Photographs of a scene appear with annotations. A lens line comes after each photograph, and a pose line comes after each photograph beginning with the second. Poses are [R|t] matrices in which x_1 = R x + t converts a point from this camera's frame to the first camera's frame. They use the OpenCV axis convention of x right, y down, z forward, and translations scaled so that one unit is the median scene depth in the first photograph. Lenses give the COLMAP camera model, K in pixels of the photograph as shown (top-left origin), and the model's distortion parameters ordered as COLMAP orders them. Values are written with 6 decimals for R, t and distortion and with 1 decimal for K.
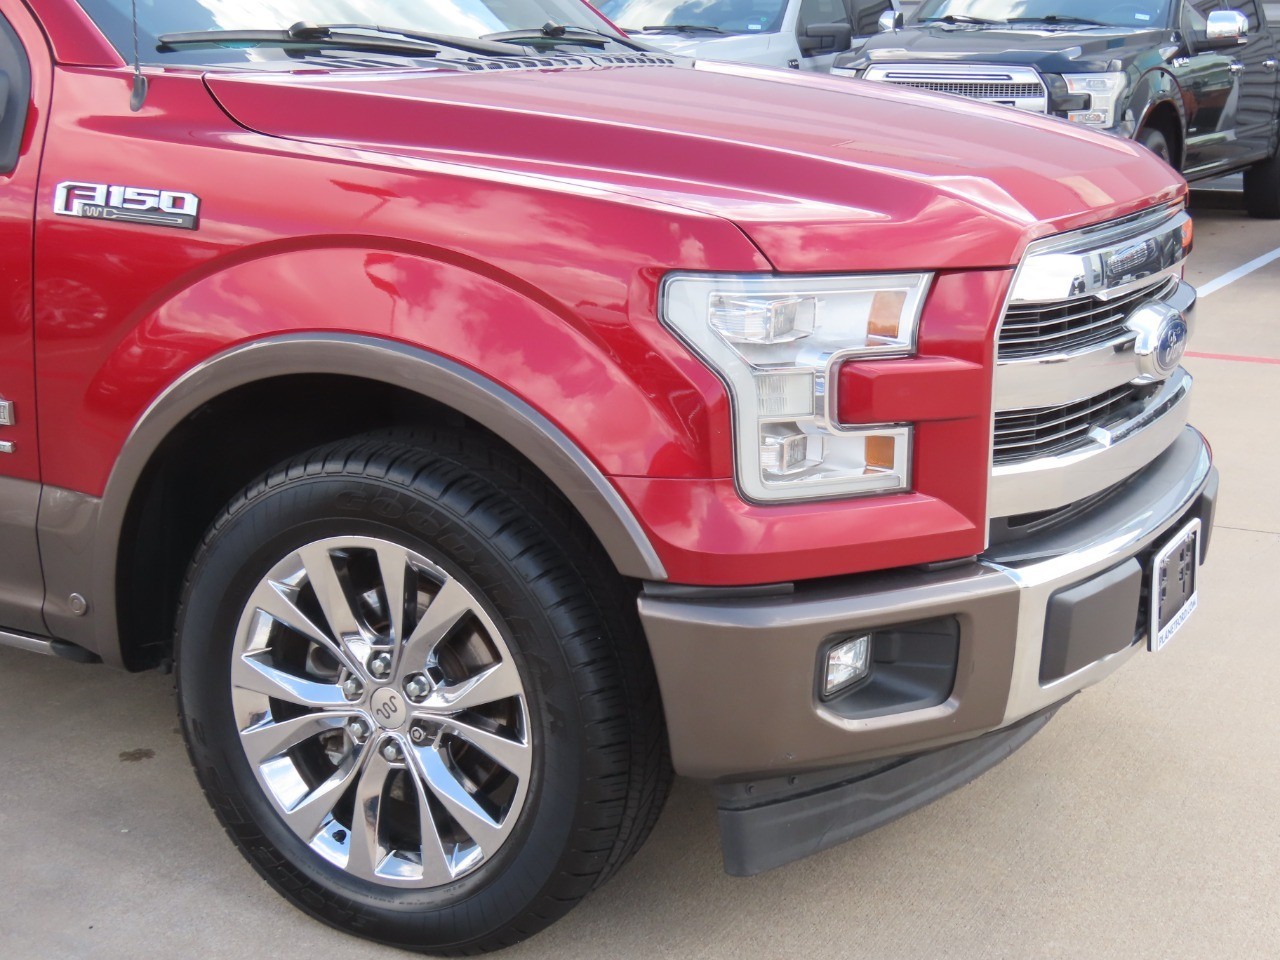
lens RADIAL K [[1905.4, 0, 658.0], [0, 1905.4, 479.9], [0, 0, 1]] dist [-0.010978, -0.037861]
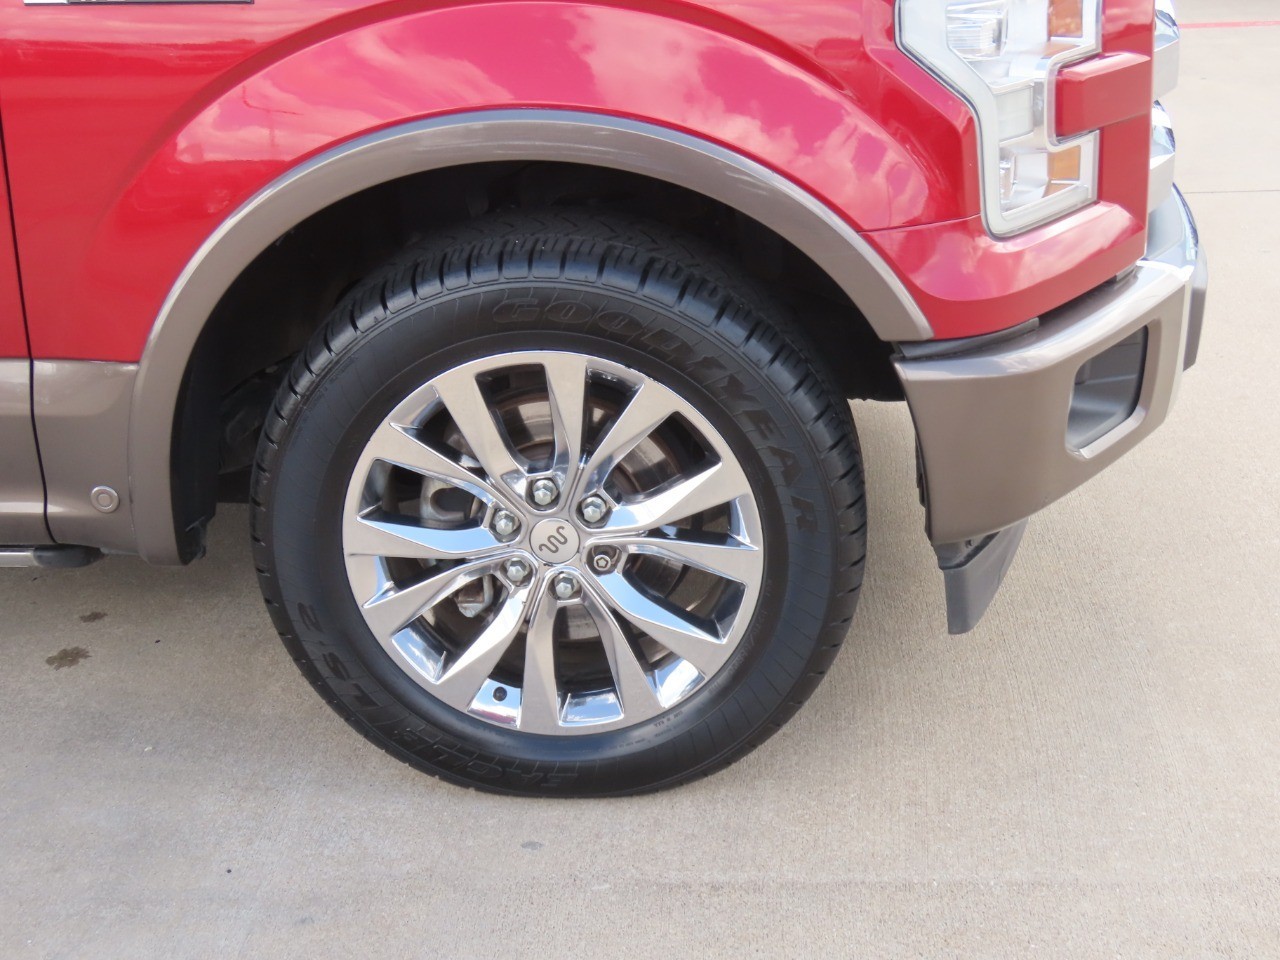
lens RADIAL K [[1770.5, 0, 640.0], [0, 1770.5, 480.0], [0, 0, 1]] dist [-0.029656, -0.025854]
pose [[0.914109, -0.202093, 0.351515, -0.390563], [0.144640, 0.972427, 0.182934, -0.049950], [-0.378792, -0.116379, 0.918135, 0.252857]]
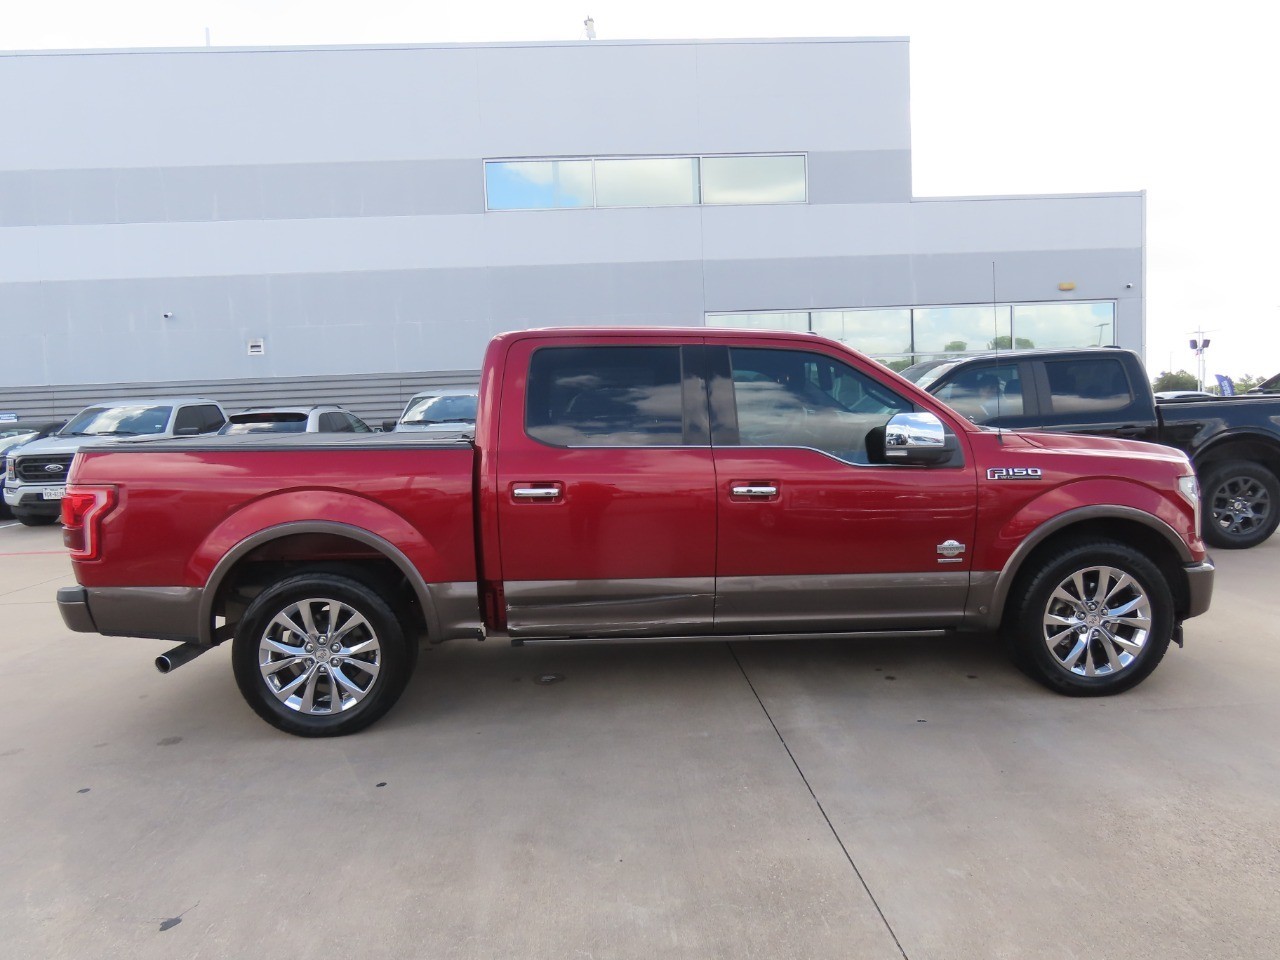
lens RADIAL K [[814.7, 0, 640.0], [0, 814.7, 480.0], [0, 0, 1]] dist [-0.006068, -0.001325]
pose [[0.853755, -0.078046, 0.514792, -1.529002], [0.154648, 0.982095, -0.107584, -0.087531], [-0.497178, 0.171462, 0.850538, 0.166175]]
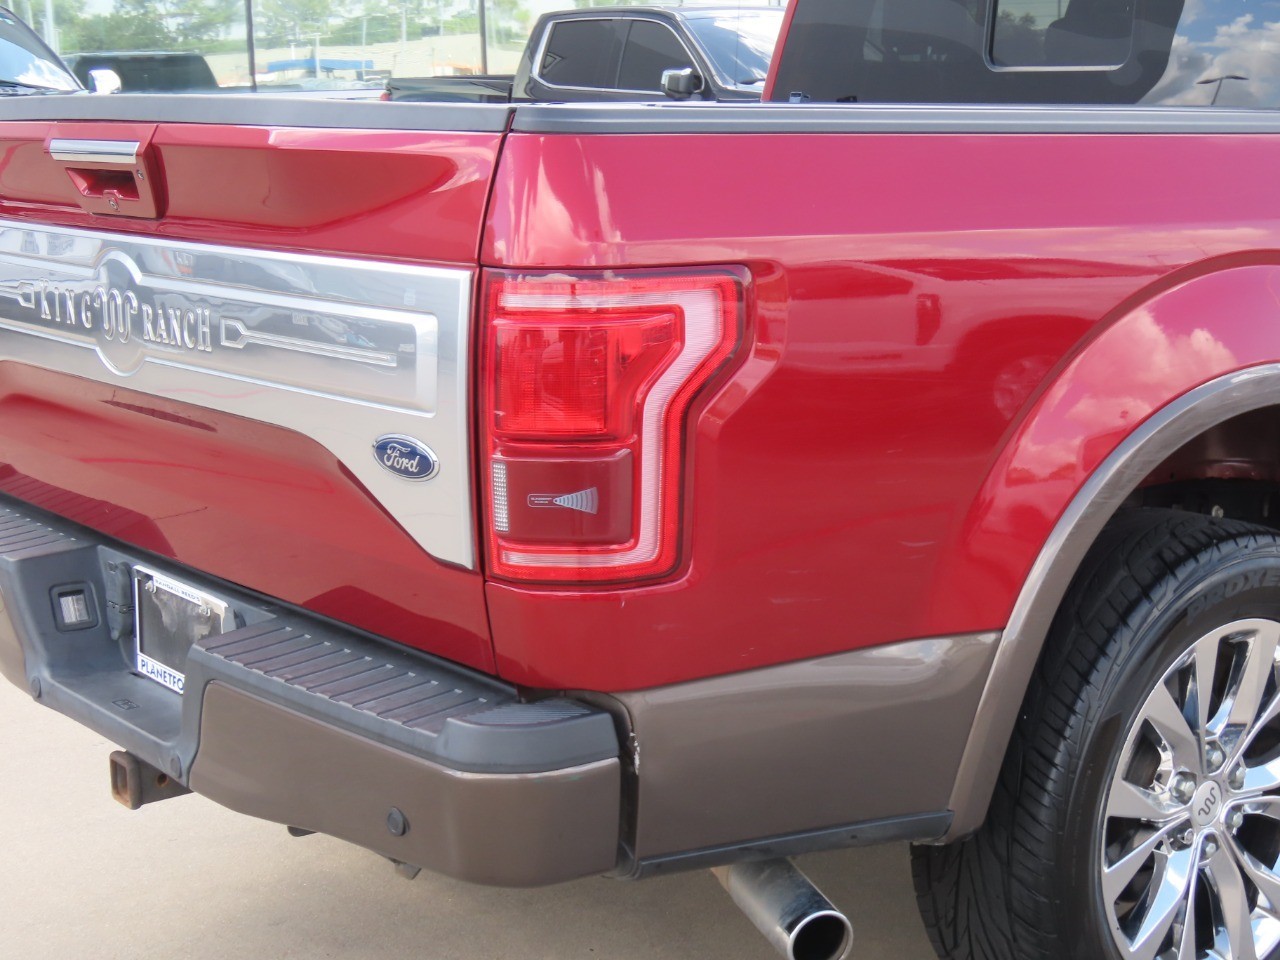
lens RADIAL K [[2071.9, 0, 640.0], [0, 2071.9, 480.0], [0, 0, 1]] dist [-0.044425, -0.022169]
pose [[0.398930, -0.182227, 0.898692, -2.342149], [0.224831, 0.969578, 0.096798, -0.356298], [-0.888991, 0.163438, 0.427764, 1.393590]]
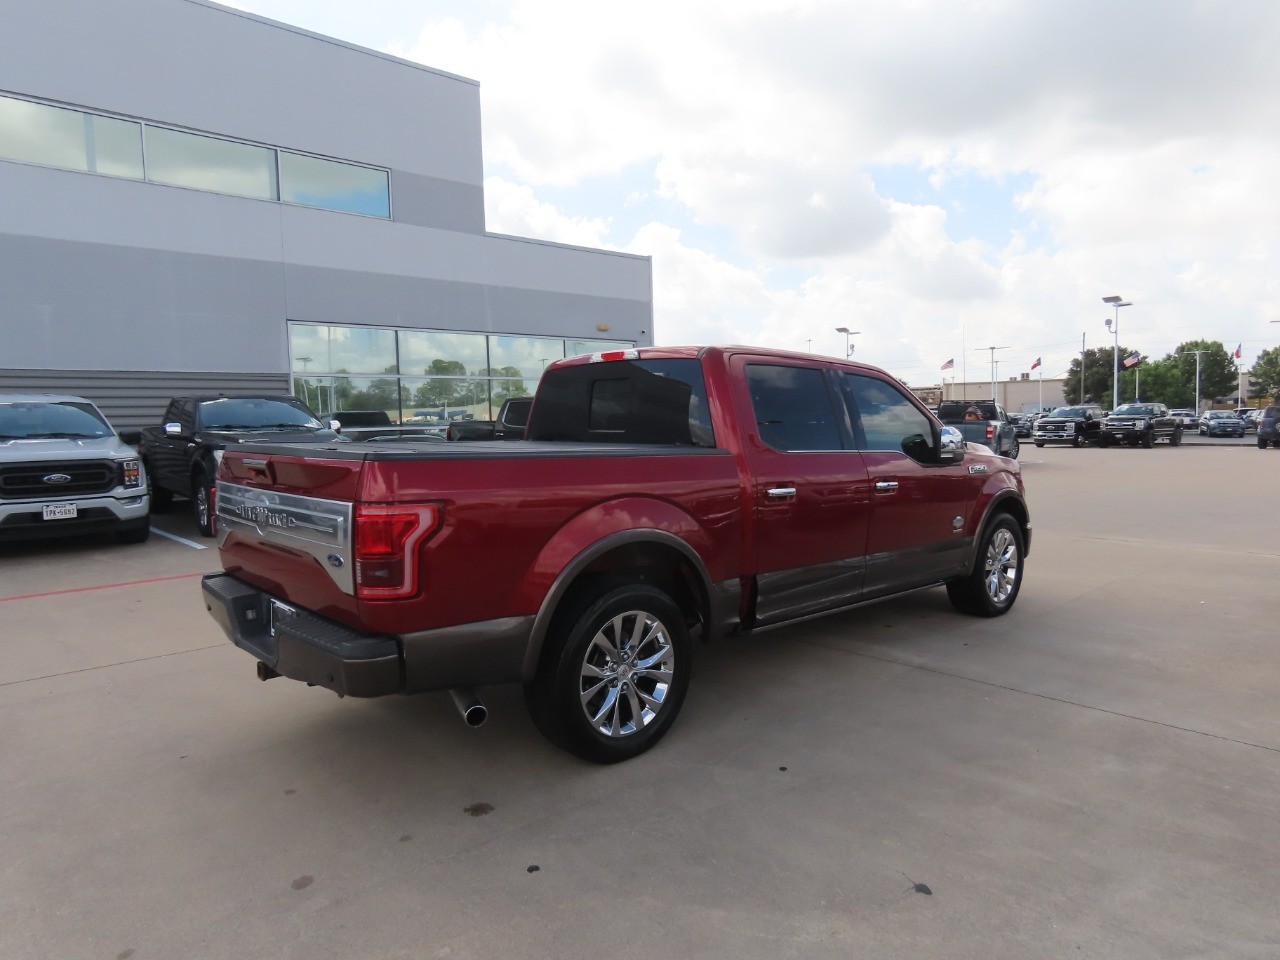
lens RADIAL K [[818.3, 0, 640.0], [0, 818.3, 480.0], [0, 0, 1]] dist [-0.004737, -0.001827]
pose [[0.336333, -0.081085, 0.938246, -2.476210], [0.229476, 0.973313, 0.001855, -0.318945], [-0.913357, 0.214680, 0.345964, 1.088360]]
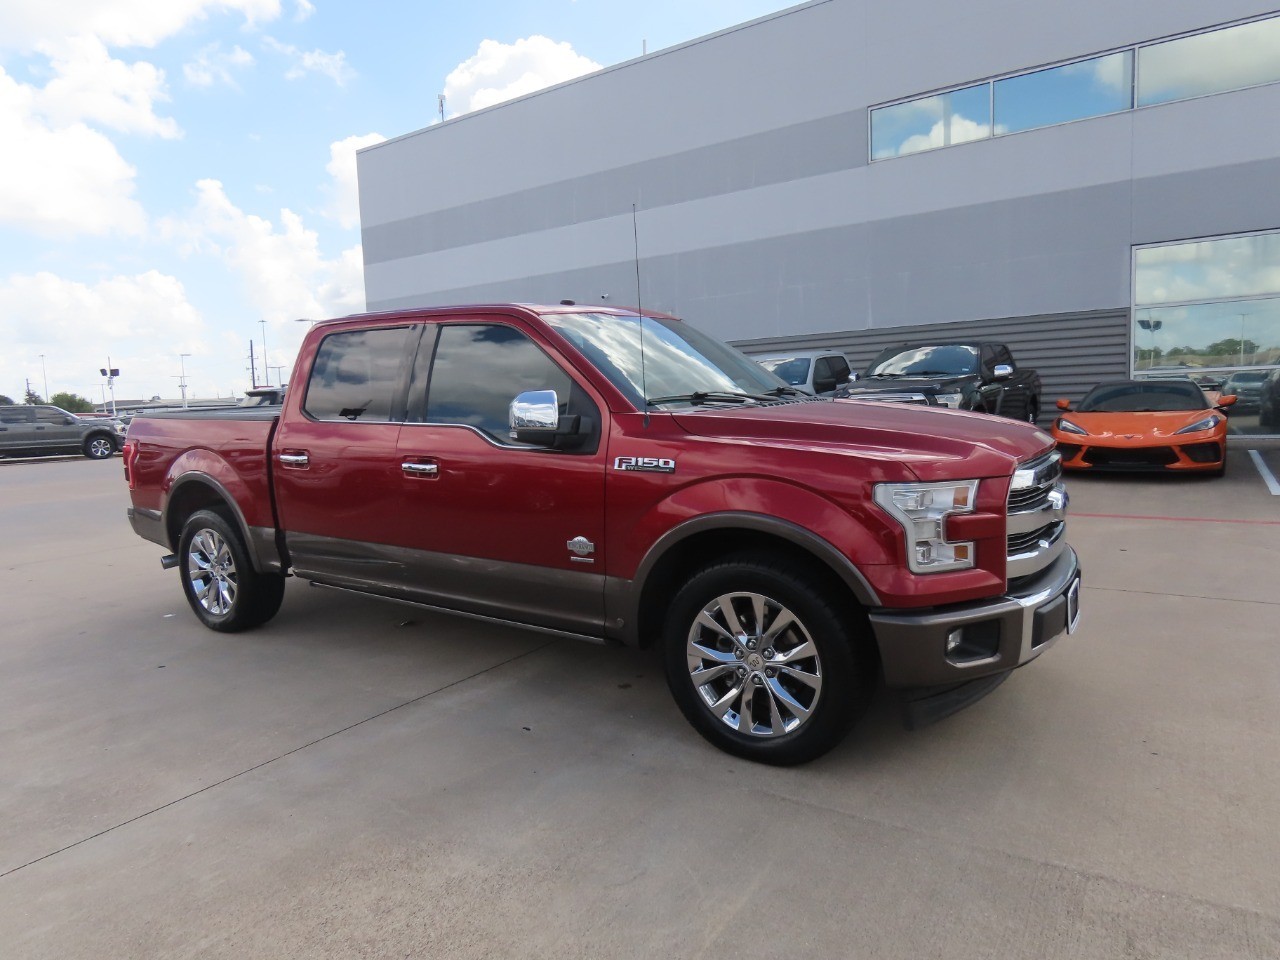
lens RADIAL K [[814.7, 0, 640.0], [0, 814.7, 480.0], [0, 0, 1]] dist [-0.006068, -0.001325]
pose [[0.993528, -0.037731, -0.107135, -0.170738], [0.024846, 0.992565, -0.119154, 0.007300], [0.110834, 0.115721, 0.987079, -0.089004]]
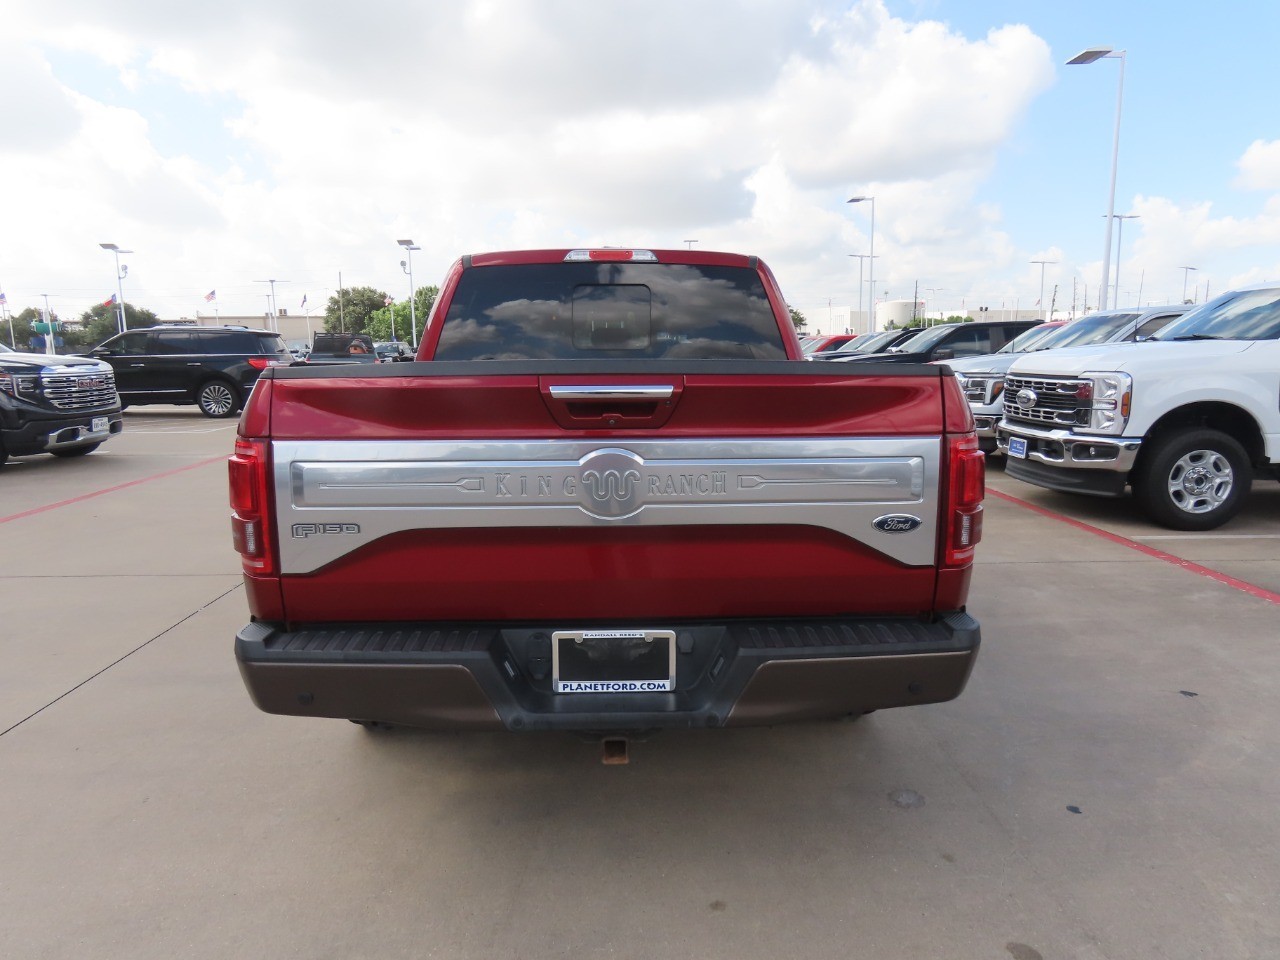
lens RADIAL K [[825.2, 0, 640.0], [0, 825.2, 480.0], [0, 0, 1]] dist [-0.002123, -0.003204]
pose [[-0.502577, -0.139234, 0.853247, -2.134023], [0.200699, 0.941193, 0.271801, -0.586565], [-0.840914, 0.307847, -0.445078, 2.337129]]
